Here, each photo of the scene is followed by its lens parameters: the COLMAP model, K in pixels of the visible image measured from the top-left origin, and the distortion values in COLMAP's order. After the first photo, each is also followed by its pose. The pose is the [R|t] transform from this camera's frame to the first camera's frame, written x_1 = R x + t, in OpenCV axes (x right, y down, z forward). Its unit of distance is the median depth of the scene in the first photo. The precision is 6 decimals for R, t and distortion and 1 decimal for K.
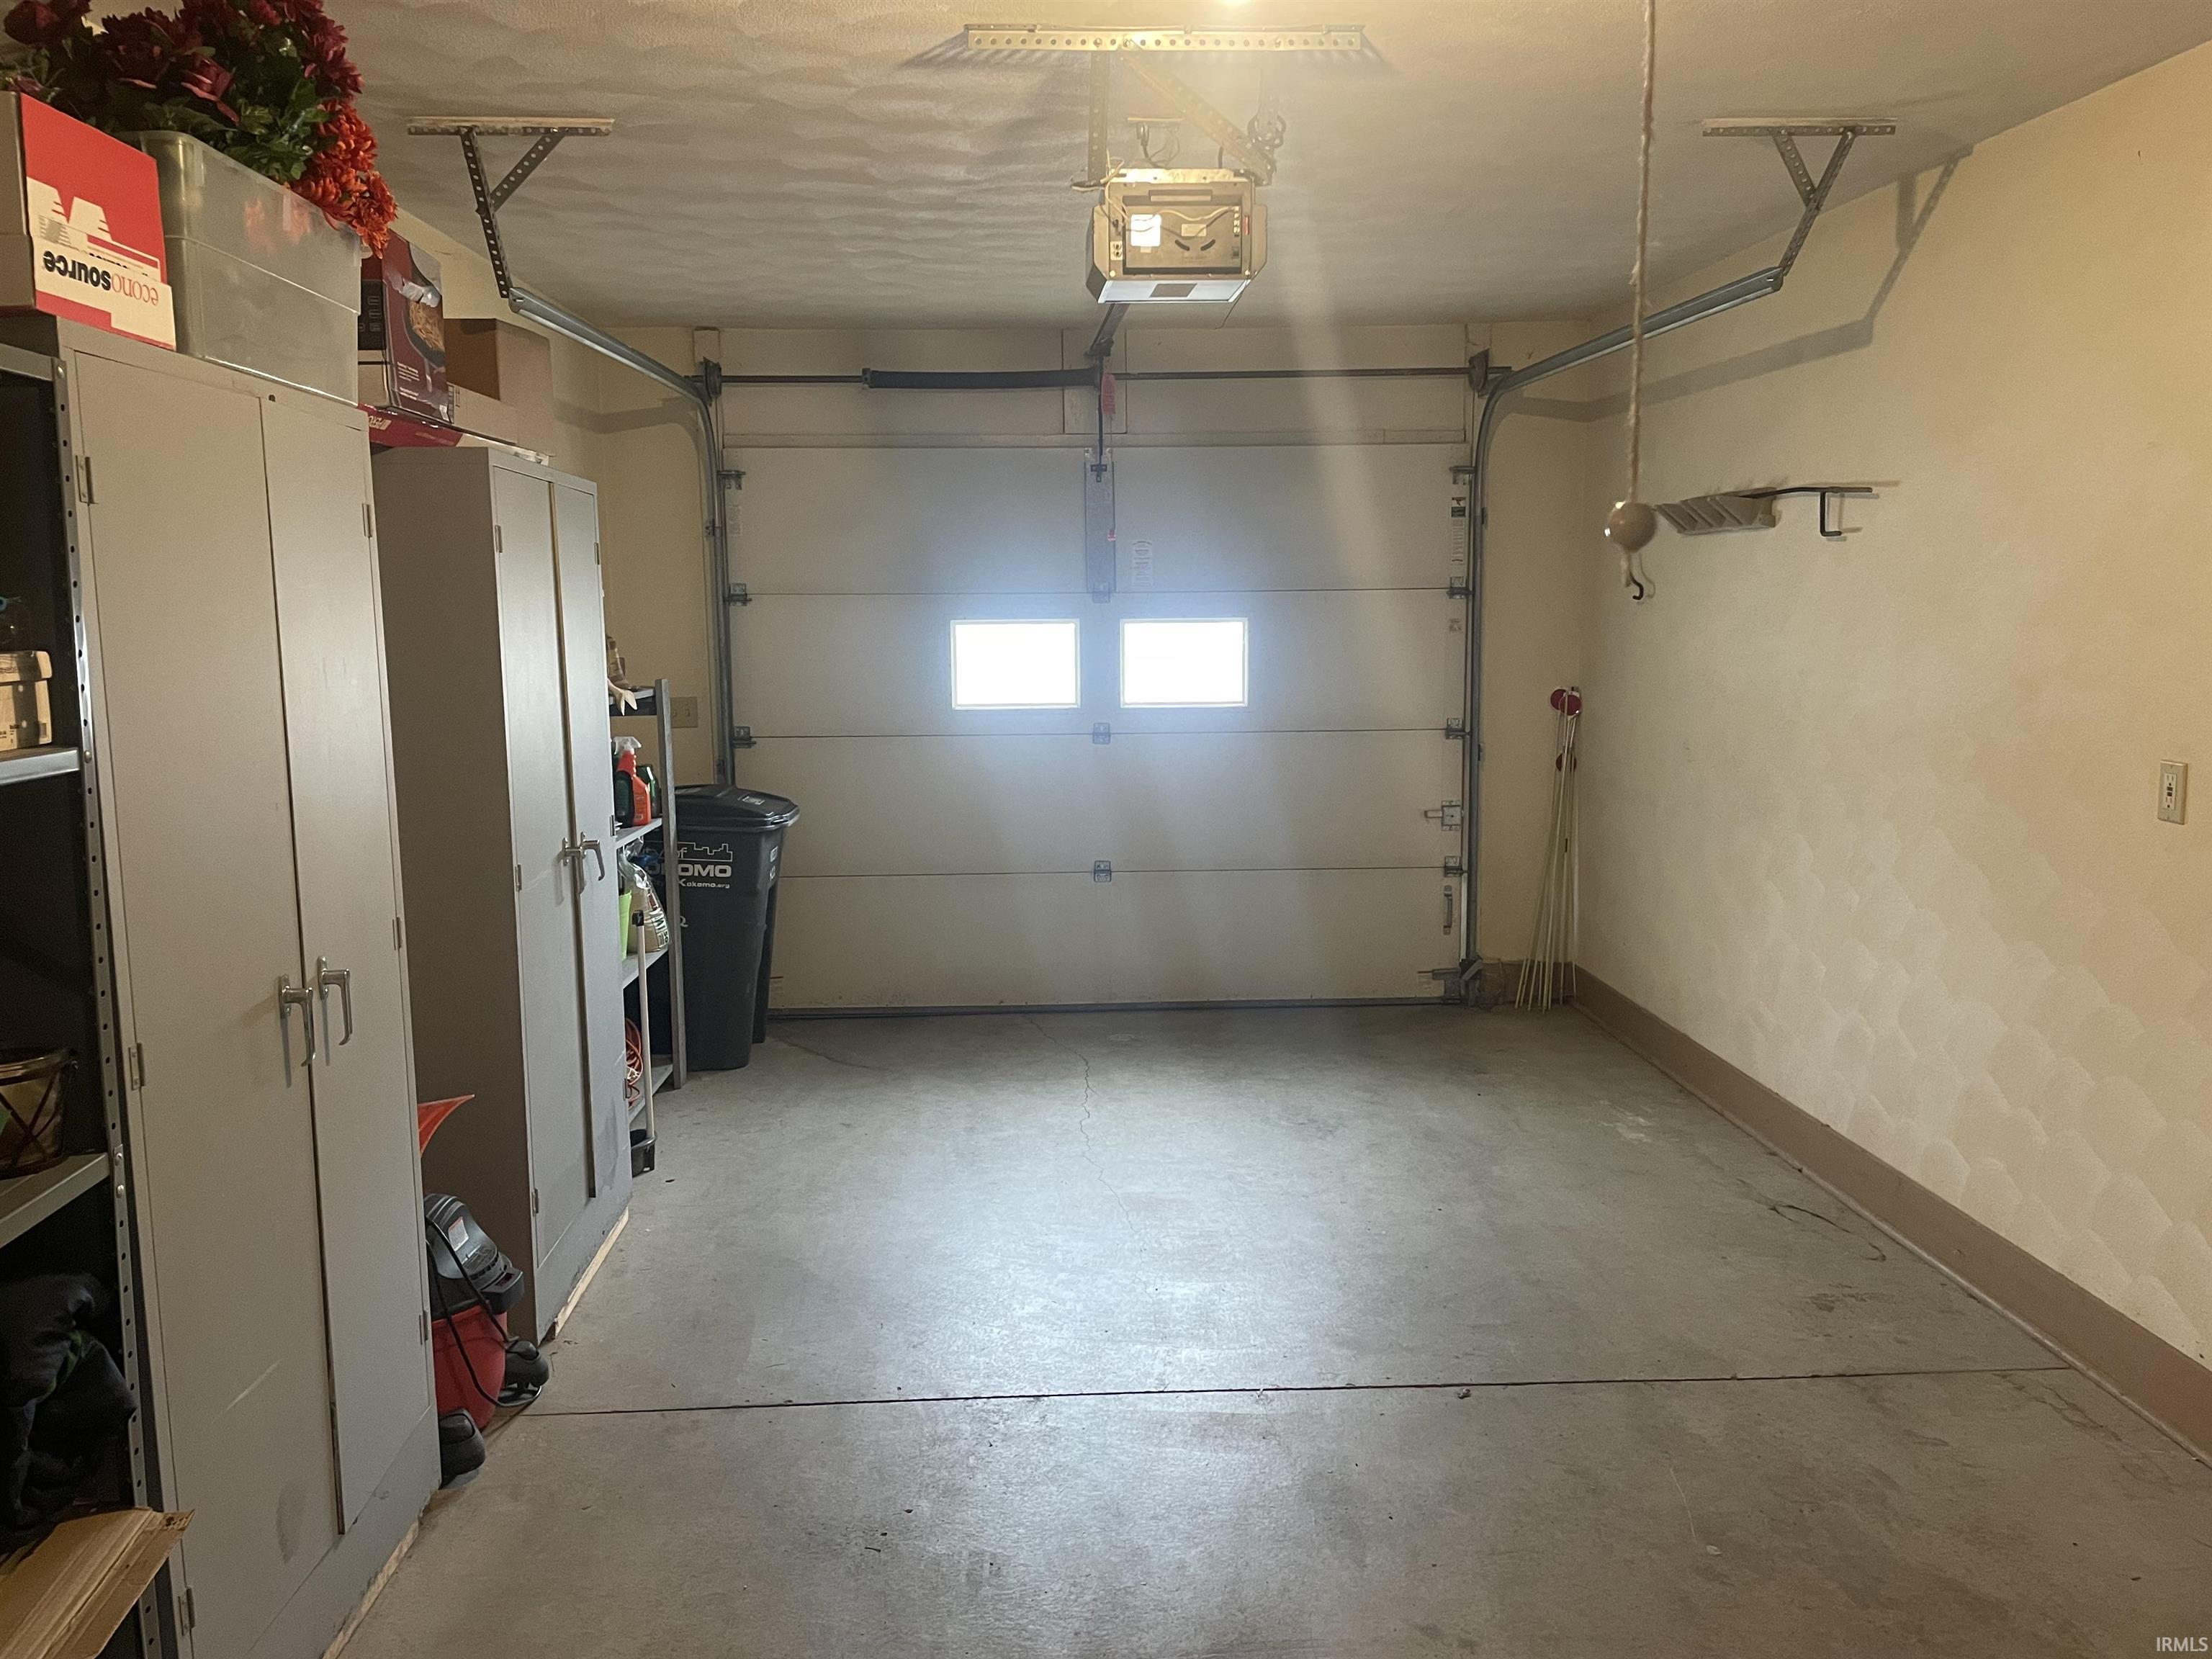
lens RADIAL K [[1664.7, 0, 1105.4], [0, 1664.7, 825.7], [0, 0, 1]] dist [0.047033, -0.002926]
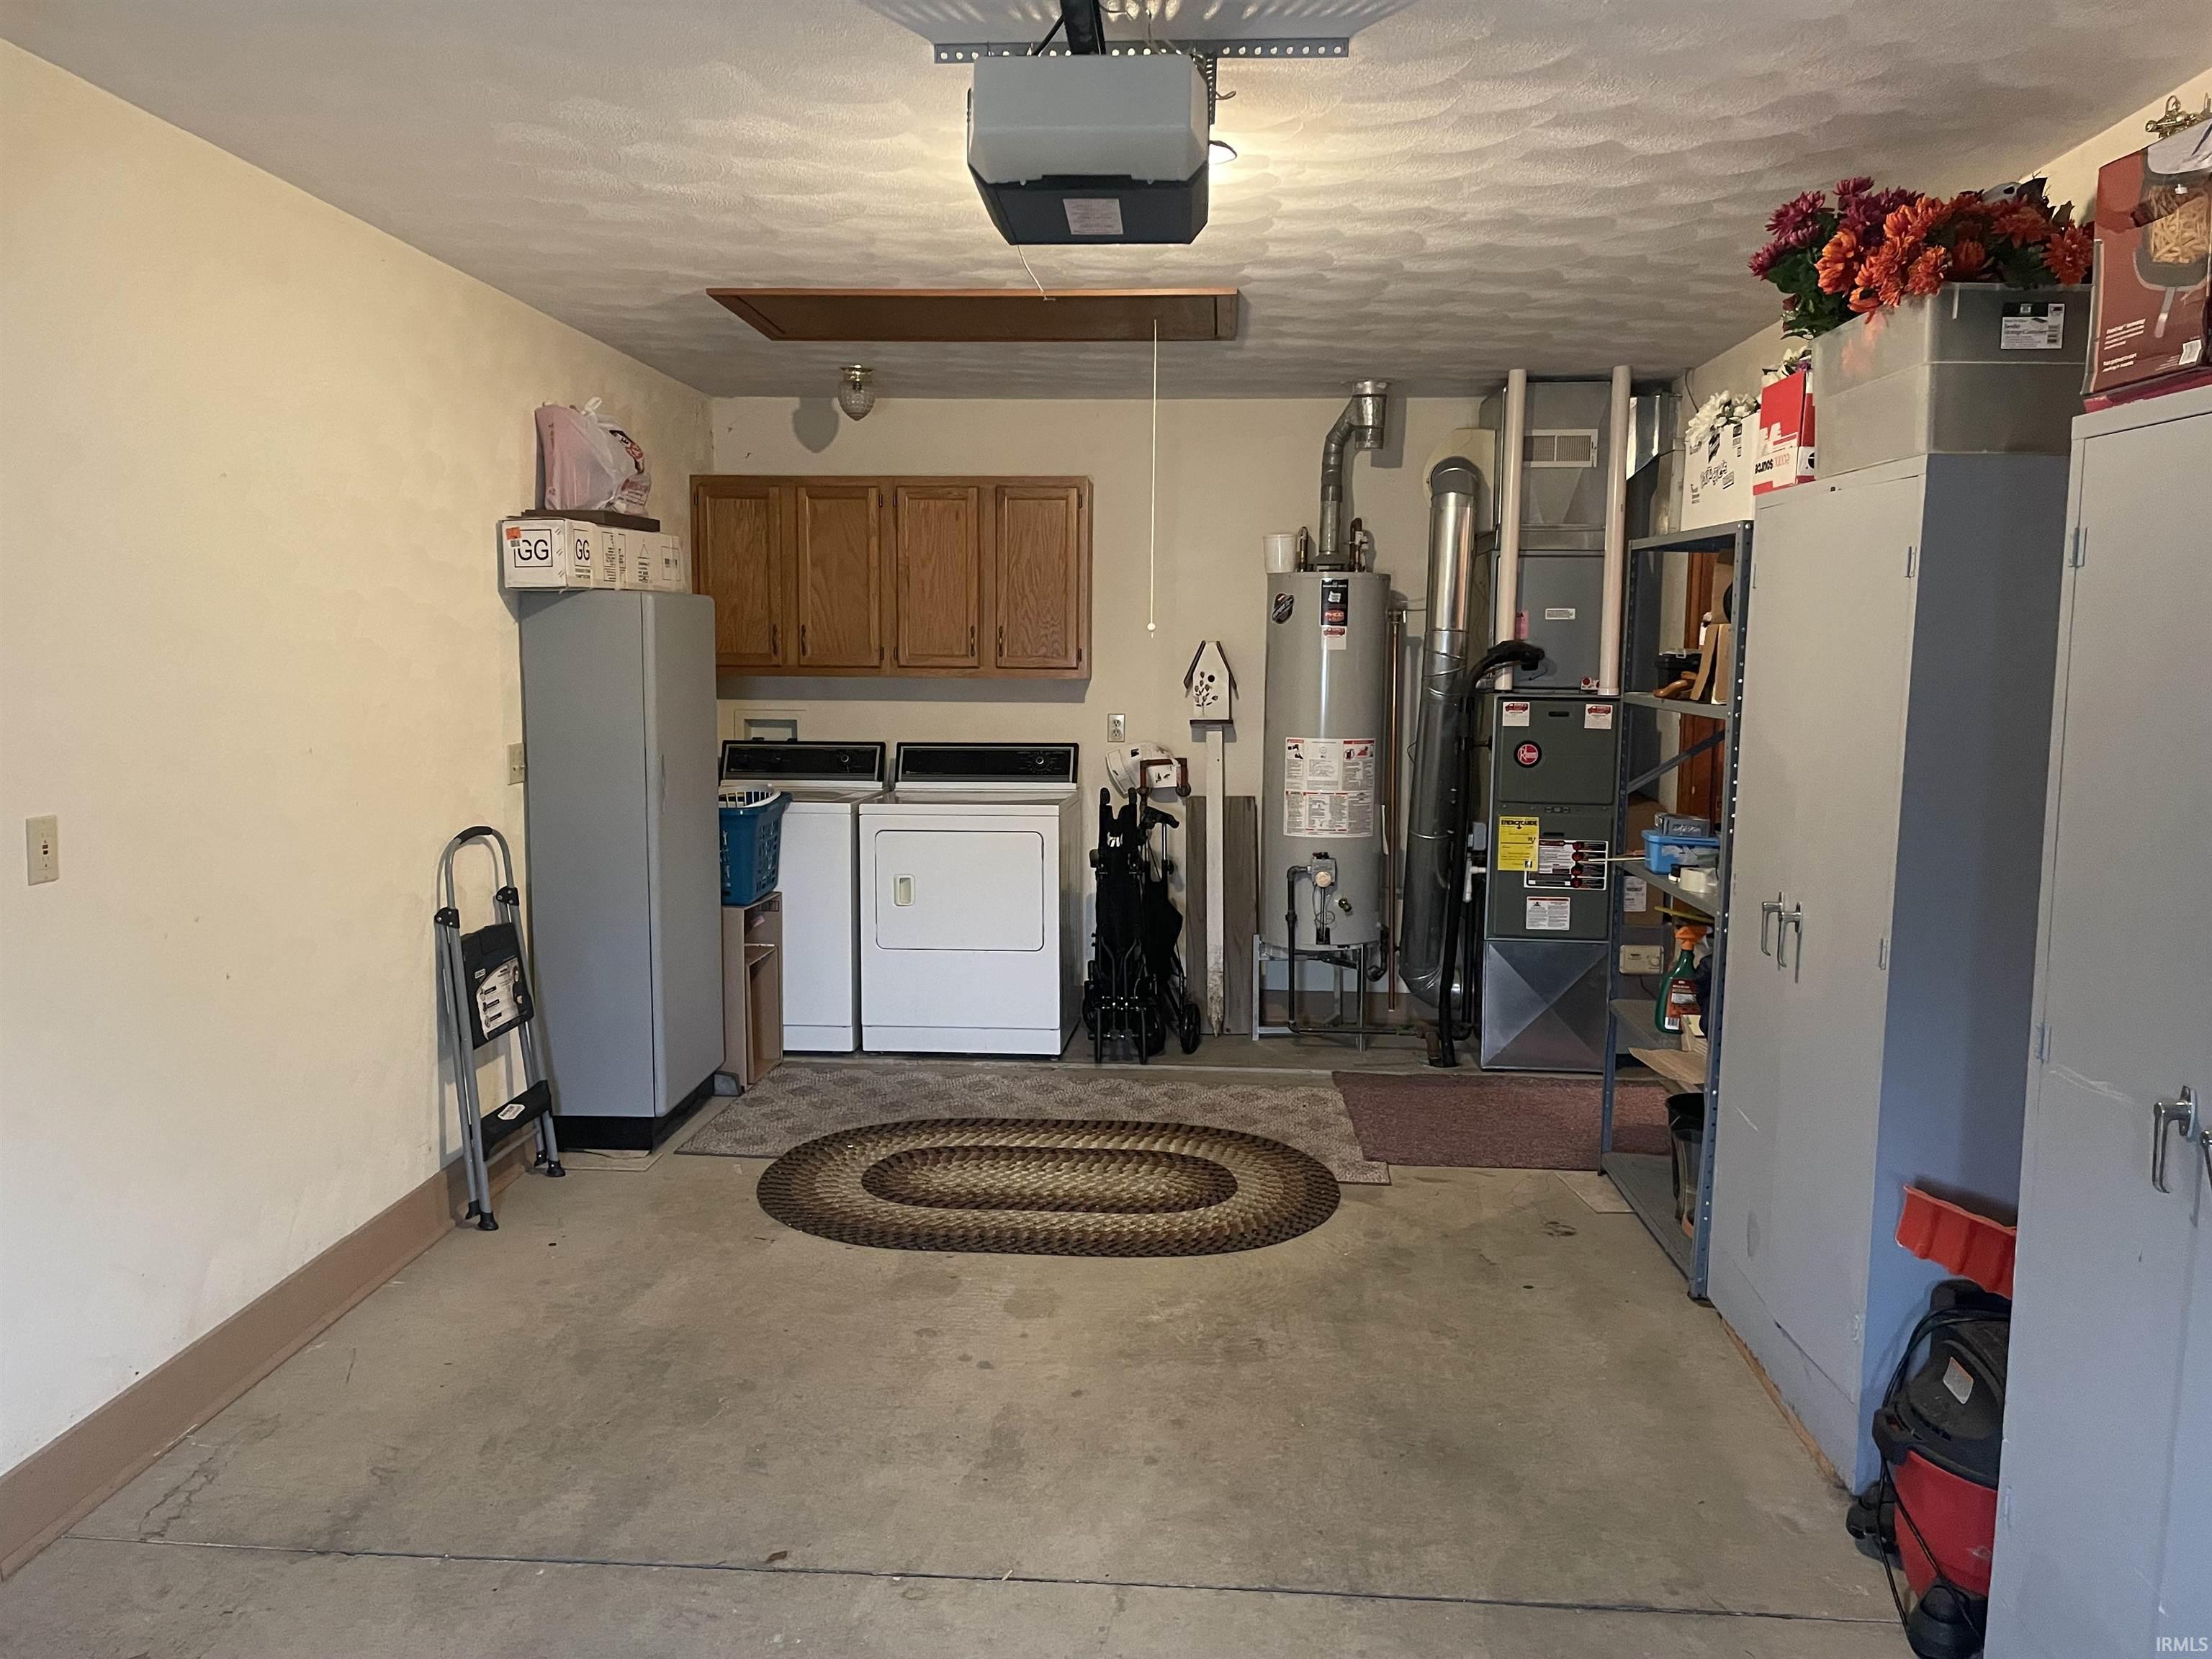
lens RADIAL K [[1664.7, 0, 1105.7], [0, 1664.7, 830.0], [0, 0, 1]] dist [0.047033, -0.002926]
pose [[-0.993344, -0.013389, 0.114405, -0.054039], [0.015630, 0.968367, 0.249040, -0.262947], [-0.114121, 0.249170, -0.961712, 1.904484]]
